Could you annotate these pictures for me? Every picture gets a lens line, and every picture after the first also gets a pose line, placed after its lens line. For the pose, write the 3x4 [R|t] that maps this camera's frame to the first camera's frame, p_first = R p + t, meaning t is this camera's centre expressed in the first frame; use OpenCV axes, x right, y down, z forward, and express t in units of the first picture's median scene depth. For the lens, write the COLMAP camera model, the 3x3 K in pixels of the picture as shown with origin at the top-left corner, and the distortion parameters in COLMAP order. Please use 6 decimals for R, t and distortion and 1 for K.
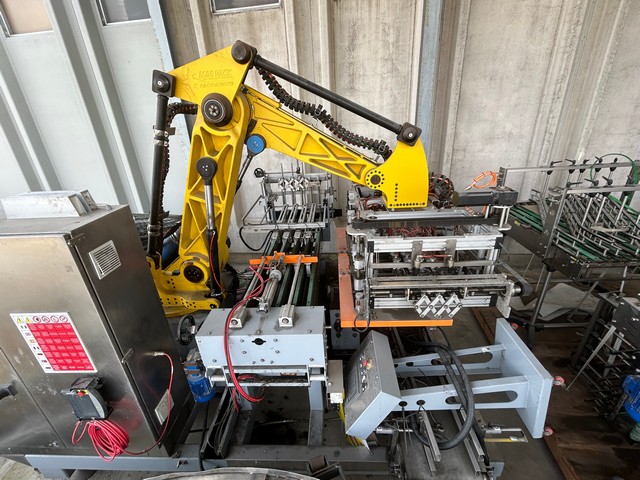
lens RADIAL K [[286.9, 0, 320.9], [0, 286.9, 238.6], [0, 0, 1]] dist [-0.001075, -0.000069]
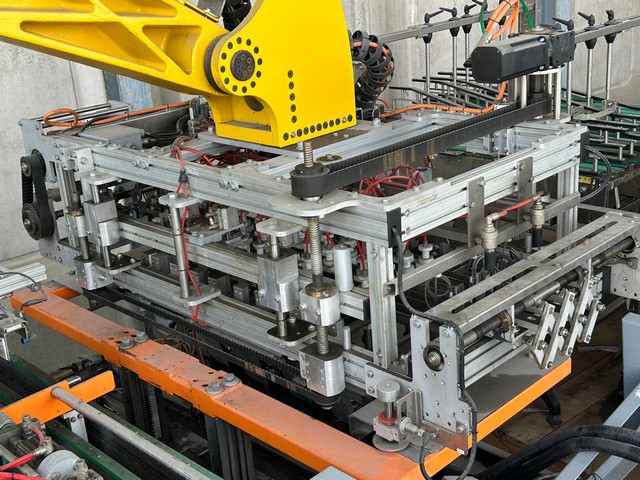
lens RADIAL K [[856.9, 0, 319.1], [0, 856.9, 240.2], [0, 0, 1]] dist [0.053476, 0.000000]
pose [[0.691187, -0.248642, 0.678556, -0.567146], [0.333015, 0.942900, 0.006290, 0.006820], [-0.641375, 0.221622, 0.734522, 0.324760]]
